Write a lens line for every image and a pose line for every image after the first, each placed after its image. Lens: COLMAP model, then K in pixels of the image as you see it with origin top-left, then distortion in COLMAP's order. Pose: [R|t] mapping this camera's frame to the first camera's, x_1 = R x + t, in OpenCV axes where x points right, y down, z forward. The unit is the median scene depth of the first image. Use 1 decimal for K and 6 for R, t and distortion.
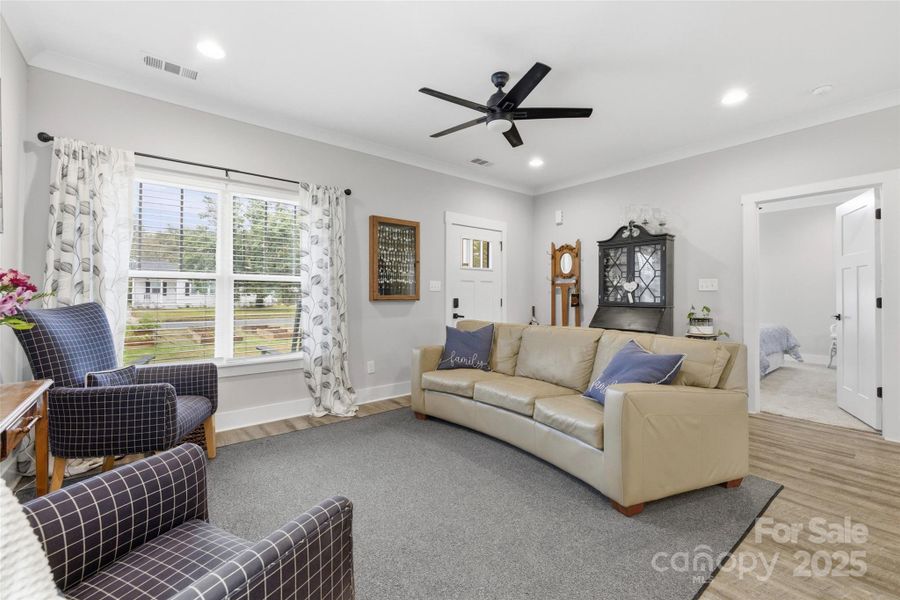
lens RADIAL K [[380.1, 0, 448.3], [0, 380.1, 294.3], [0, 0, 1]] dist [0.000501, -0.000326]
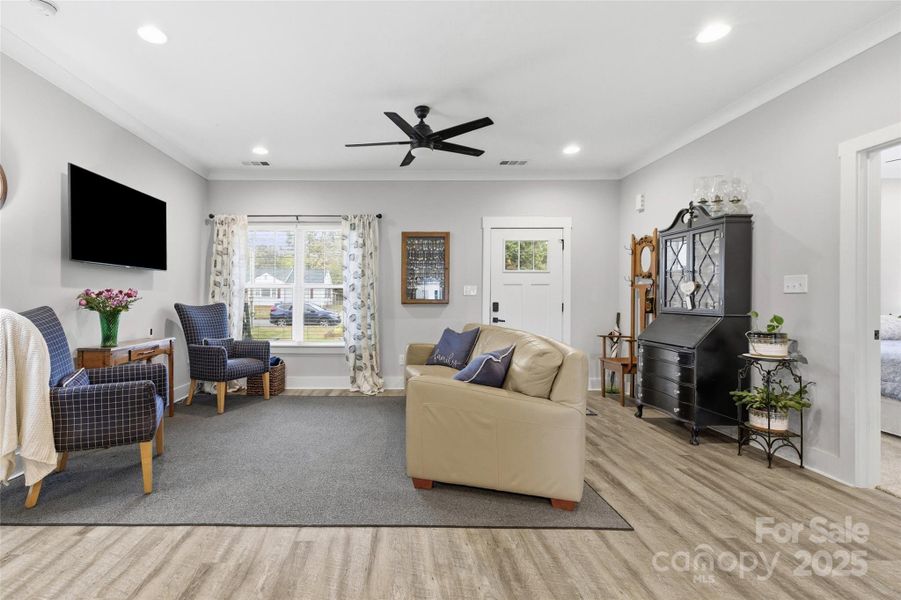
lens RADIAL K [[411.4, 0, 390.5], [0, 411.4, 299.9], [0, 0, 1]] dist [0.000751, -0.000595]
pose [[0.773222, 0.001725, -0.634133, 0.636285], [0.001171, 0.999991, 0.004148, -0.000720], [0.634134, -0.003950, 0.773213, -0.018233]]
